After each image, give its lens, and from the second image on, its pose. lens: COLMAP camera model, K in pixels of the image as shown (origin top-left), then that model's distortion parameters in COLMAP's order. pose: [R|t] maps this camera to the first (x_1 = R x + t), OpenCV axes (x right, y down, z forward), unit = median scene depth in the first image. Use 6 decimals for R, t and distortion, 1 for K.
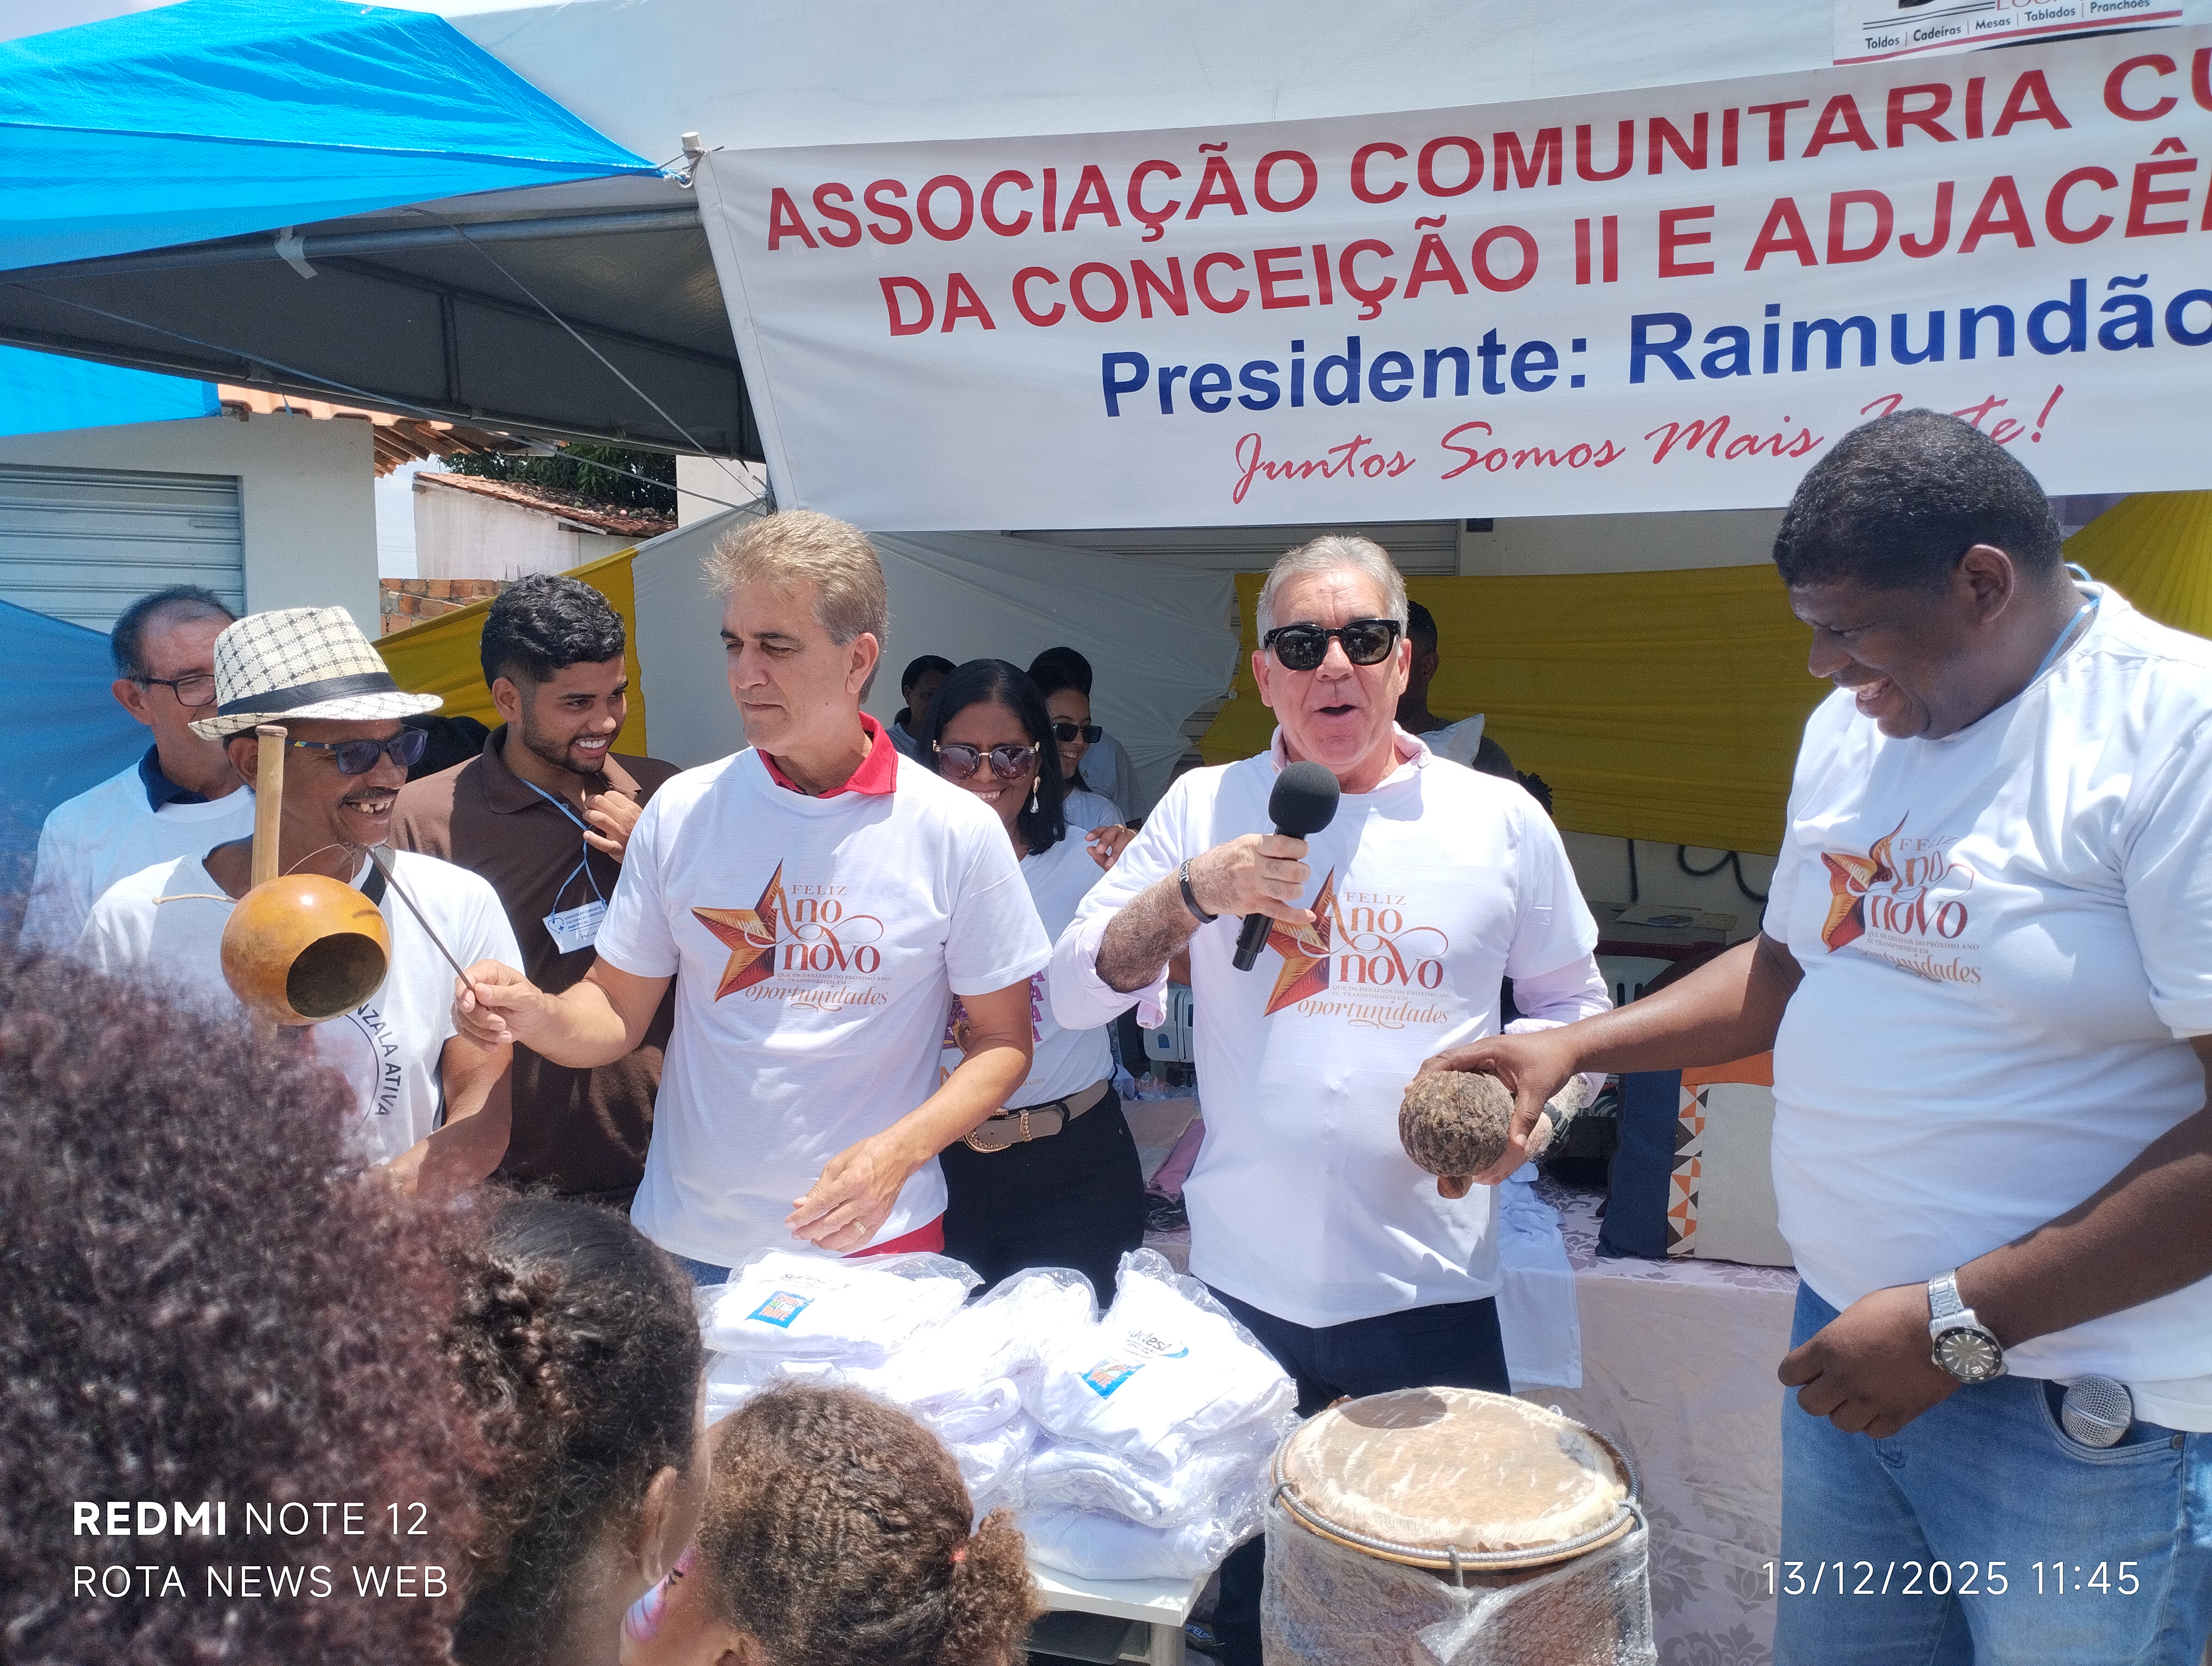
lens RADIAL K [[1840.0, 0, 1109.4], [0, 1840.0, 817.9], [0, 0, 1]] dist [0.106958, -0.137293]
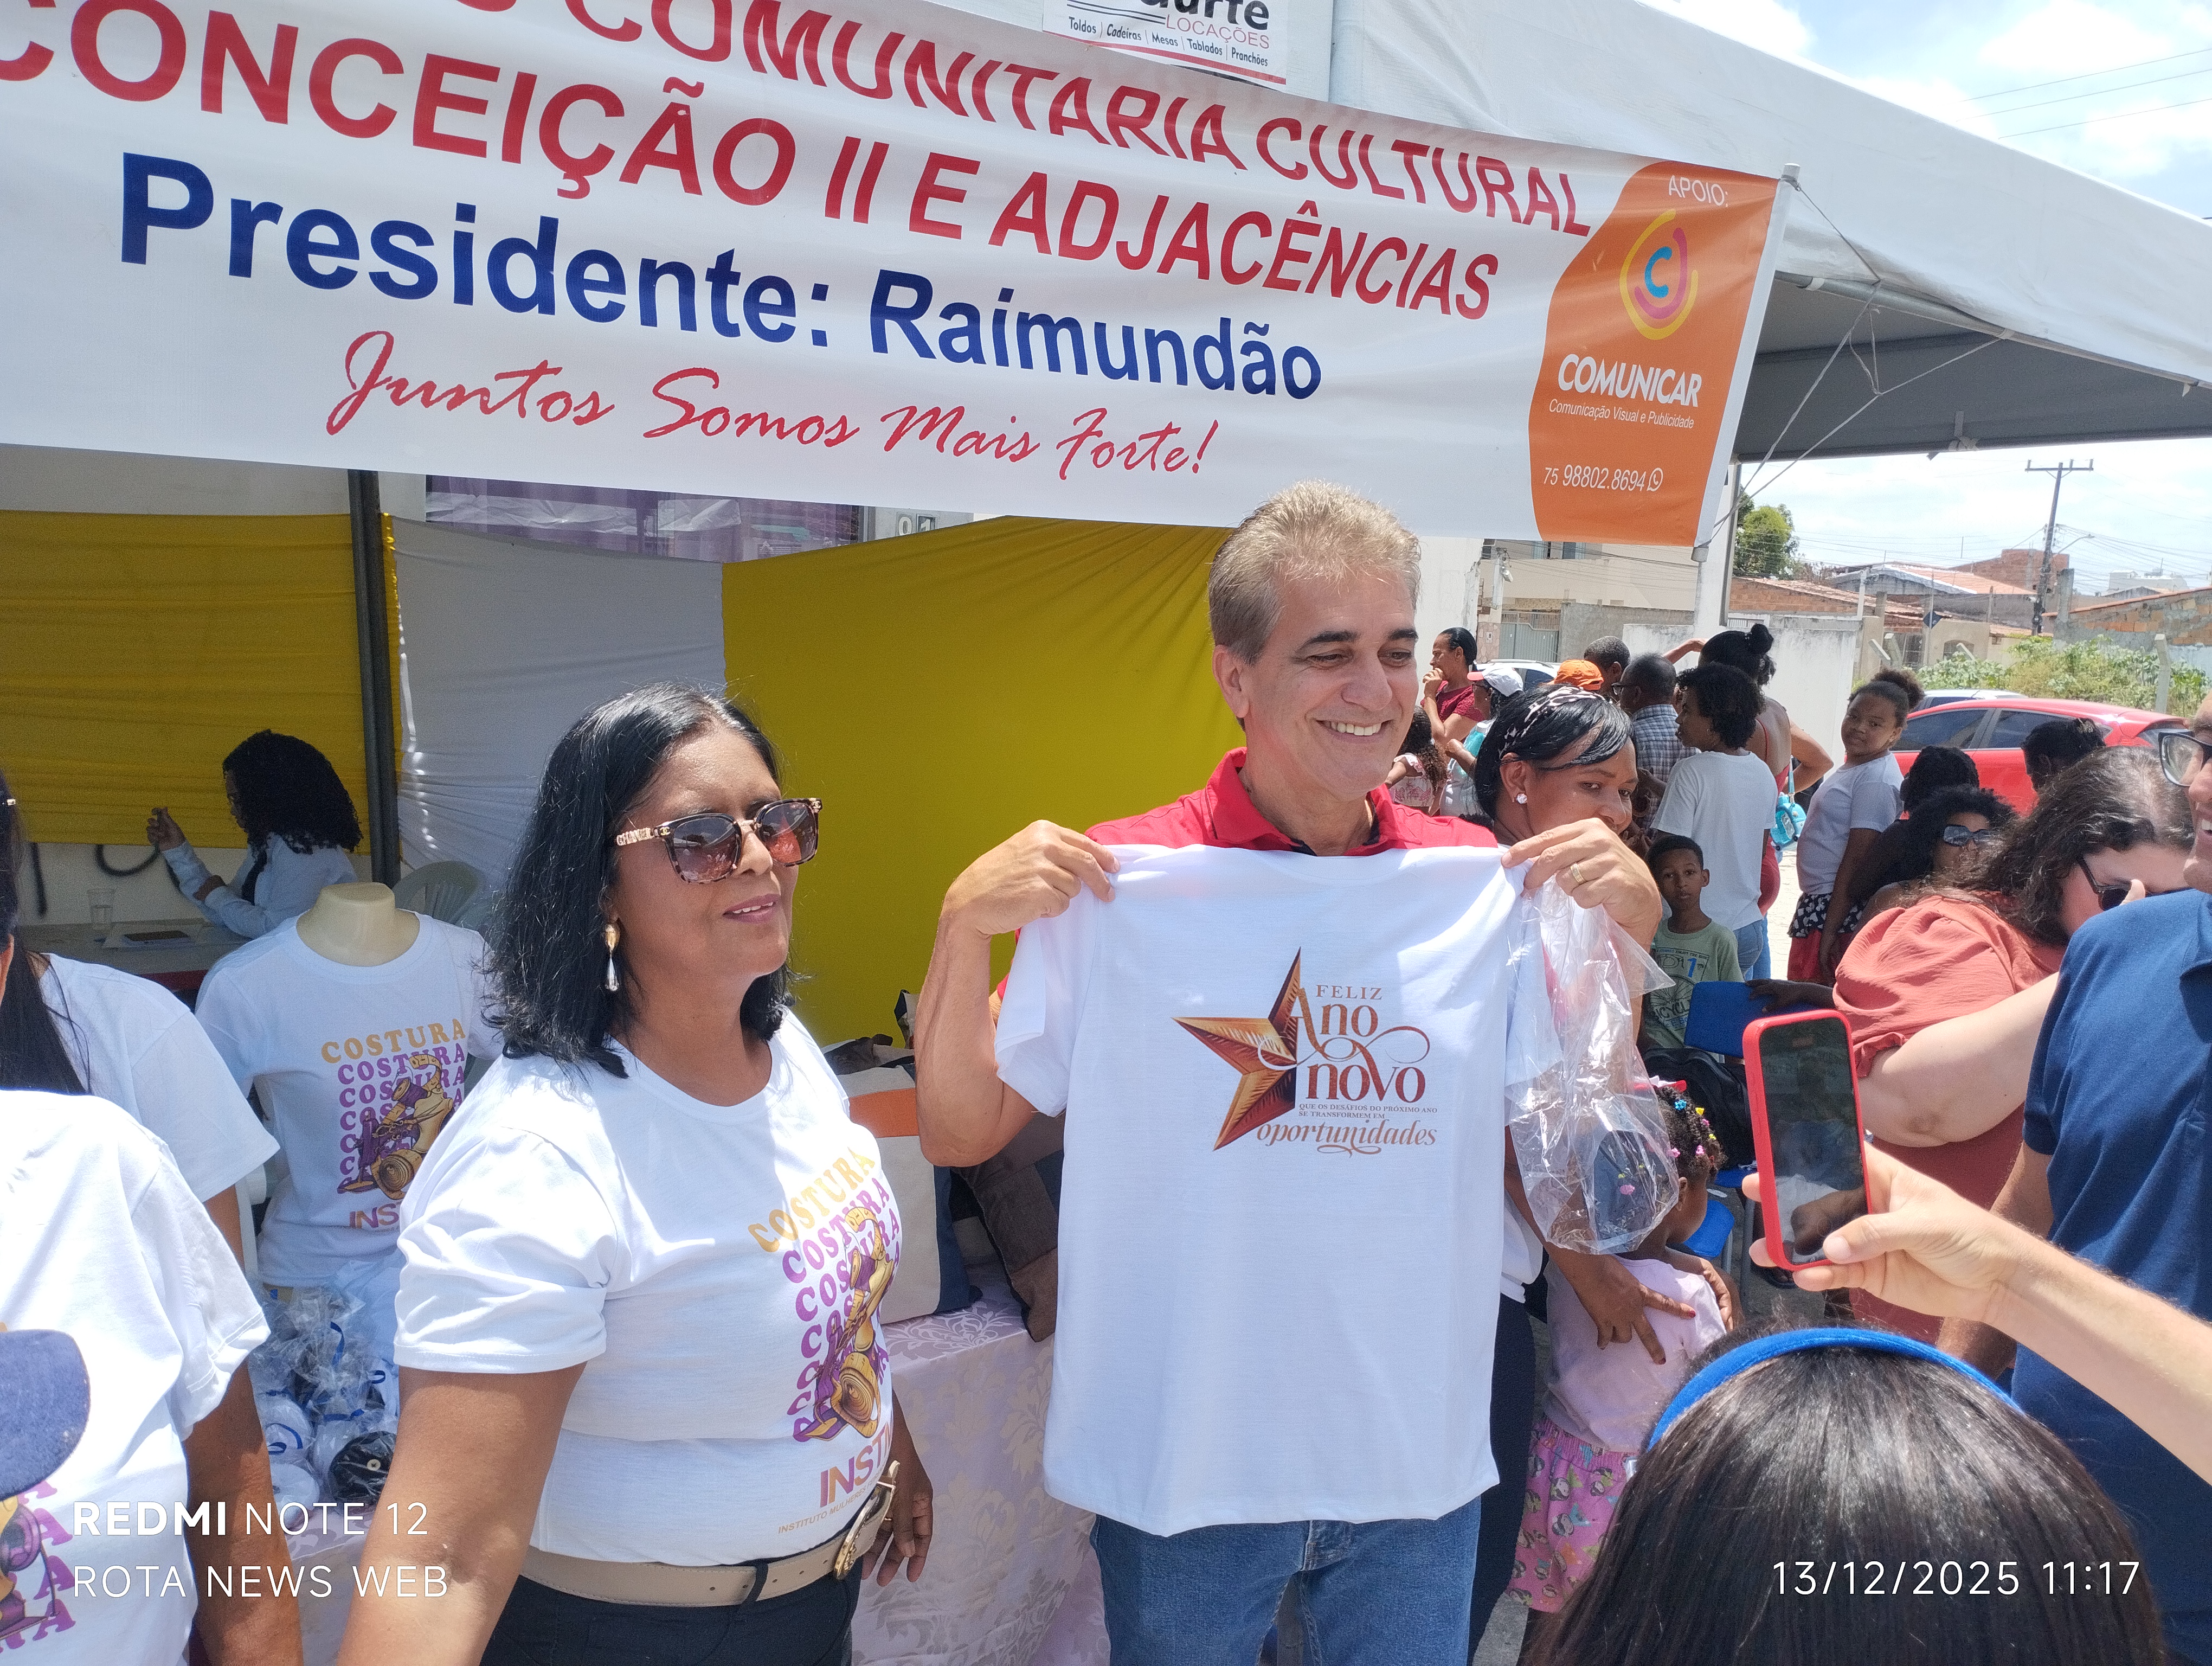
lens RADIAL K [[1840.0, 0, 1153.3], [0, 1840.0, 829.8], [0, 0, 1]] dist [0.106958, -0.137293]
pose [[0.551641, -0.076184, 0.830595, -0.352433], [0.044728, 0.997089, 0.061748, -0.064411], [-0.832881, 0.003088, 0.553443, 0.430376]]
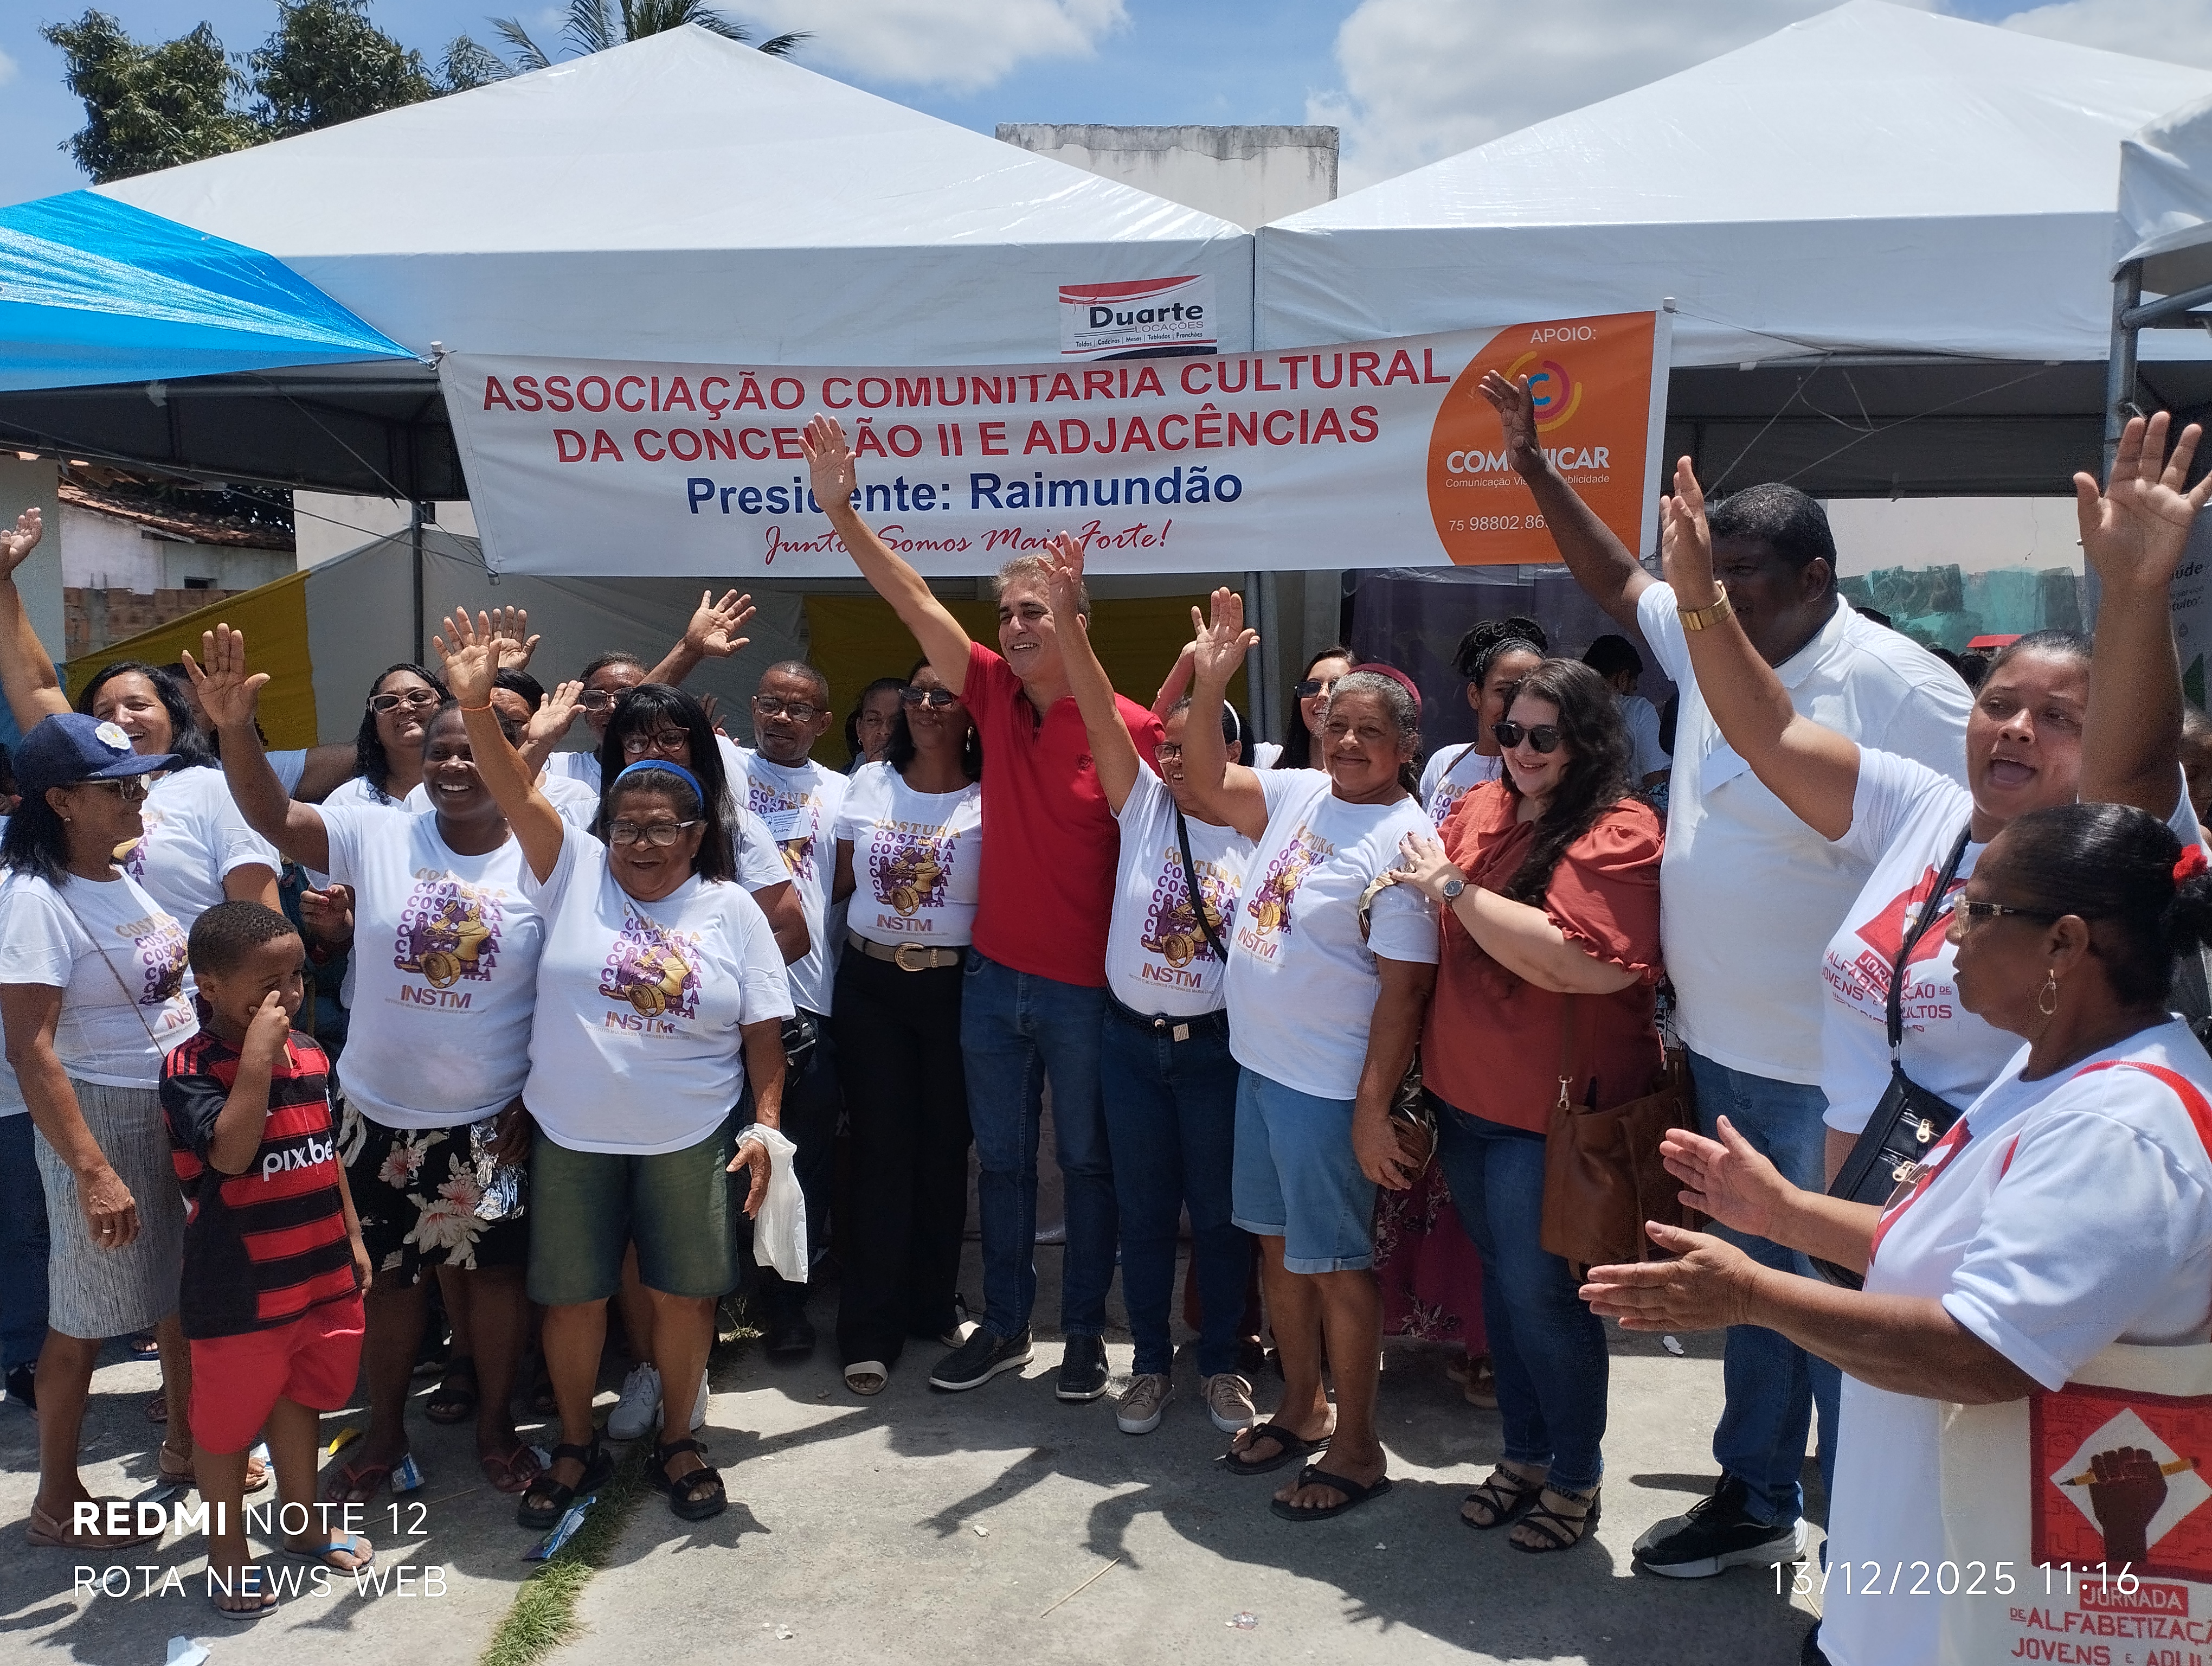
lens RADIAL K [[1840.0, 0, 1130.2], [0, 1840.0, 872.9], [0, 0, 1]] dist [0.106958, -0.137293]
pose [[0.973970, -0.023025, 0.225505, -0.001014], [0.018038, 0.999546, 0.024151, 0.099562], [-0.225958, -0.019455, 0.973943, -0.898197]]
